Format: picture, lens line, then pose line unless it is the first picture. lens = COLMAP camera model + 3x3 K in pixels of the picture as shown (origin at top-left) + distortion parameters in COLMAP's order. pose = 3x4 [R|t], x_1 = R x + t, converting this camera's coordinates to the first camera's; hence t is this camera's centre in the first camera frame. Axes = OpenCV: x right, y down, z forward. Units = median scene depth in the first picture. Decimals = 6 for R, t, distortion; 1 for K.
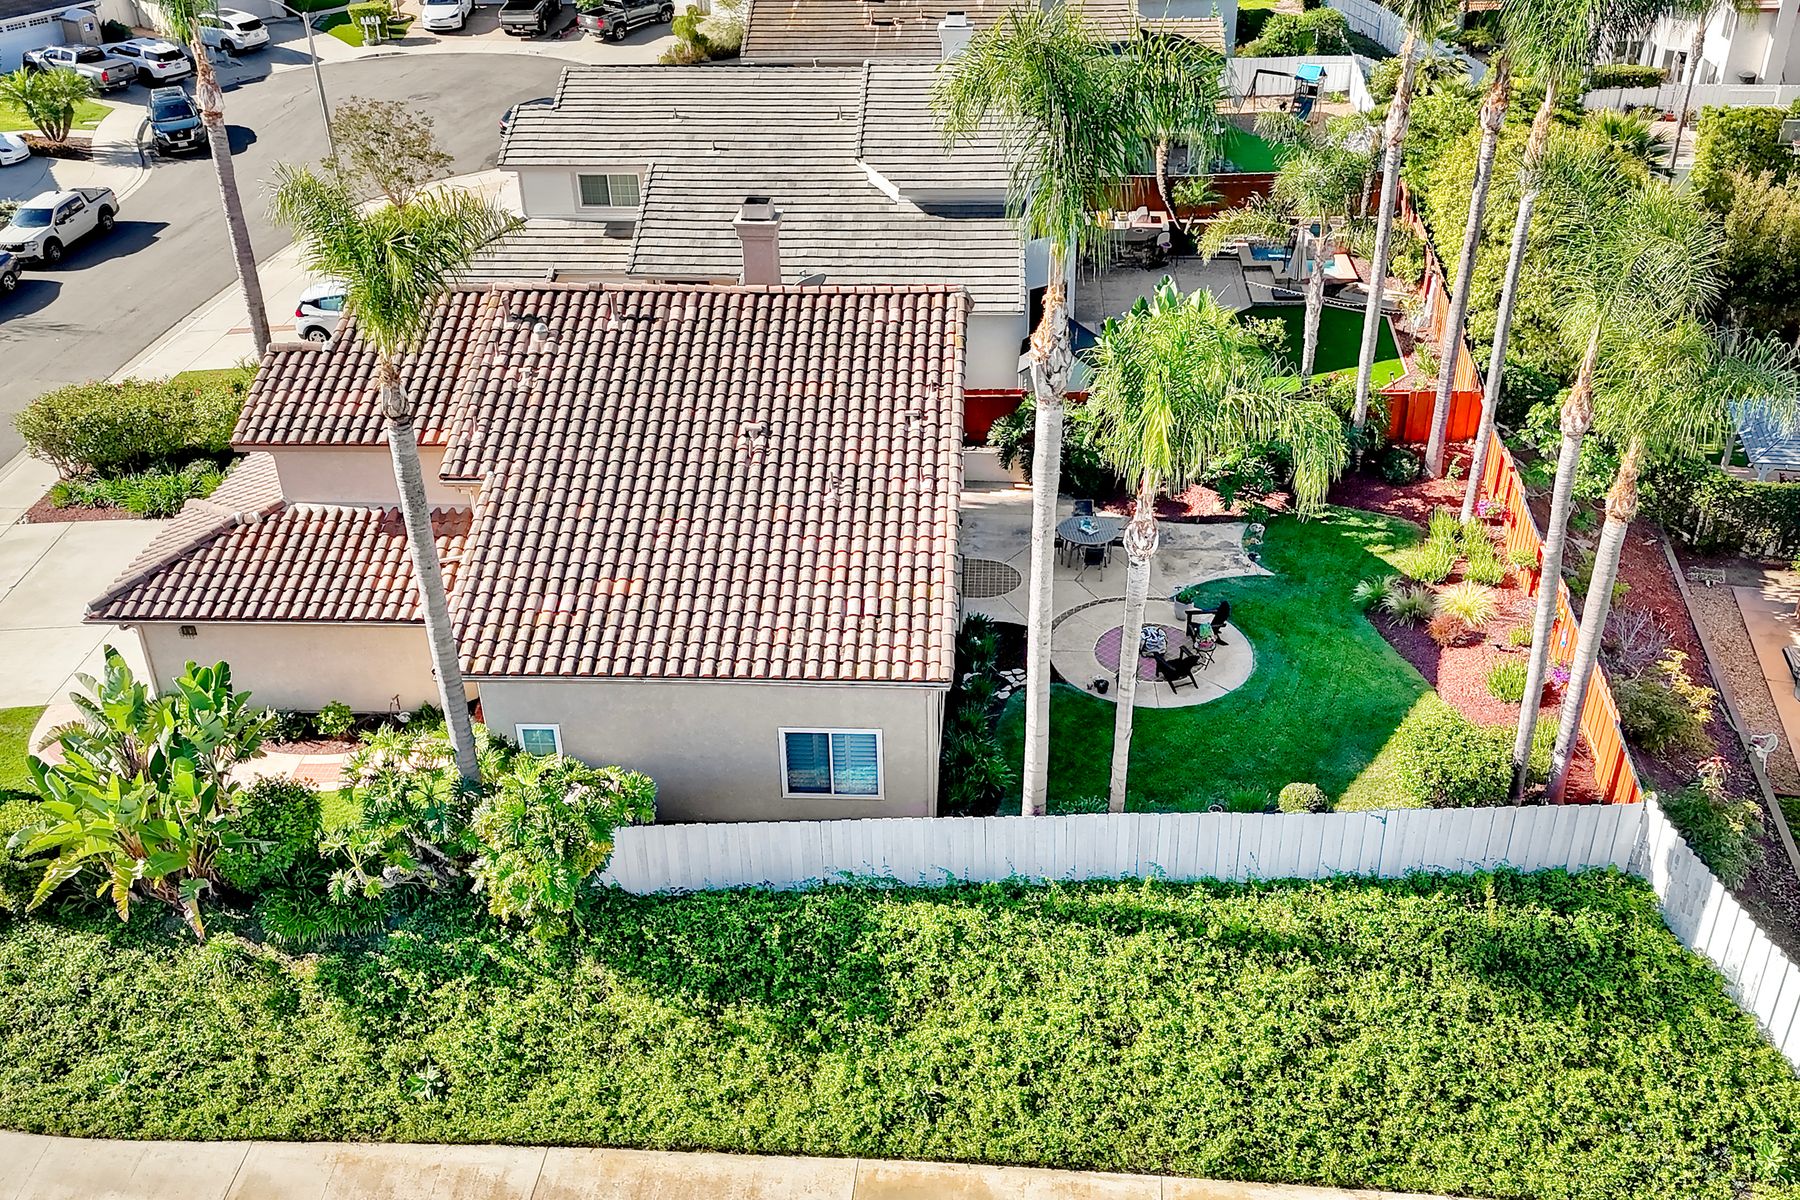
lens RADIAL K [[1498.0, 0, 900.7], [0, 1498.0, 678.6], [0, 0, 1]] dist [0.017770, 0.004268]
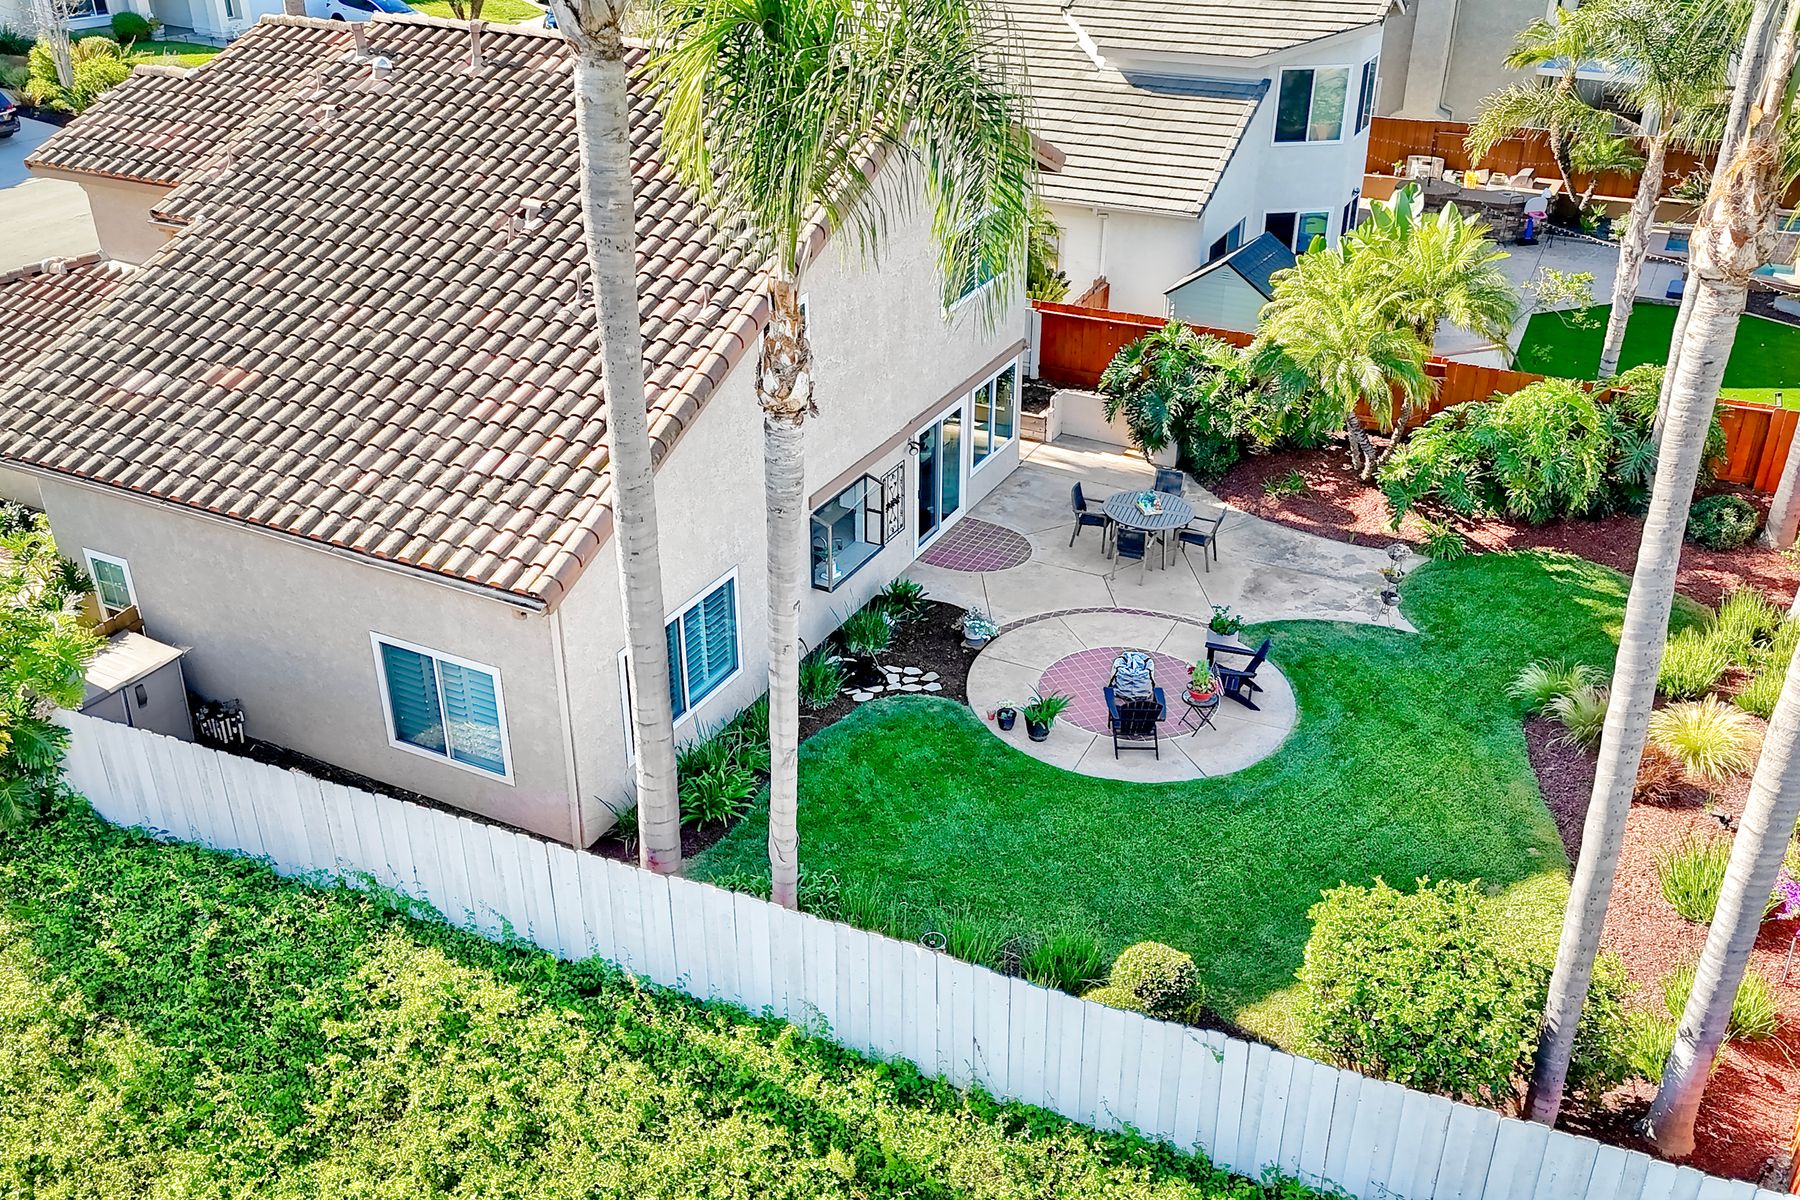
lens RADIAL K [[1498.0, 0, 900.7], [0, 1498.0, 678.6], [0, 0, 1]] dist [0.017770, 0.004268]
pose [[0.919704, 0.225718, -0.321243, 0.330855], [-0.236481, 0.971620, 0.005665, -0.005074], [0.313404, 0.070758, 0.946980, 0.448928]]
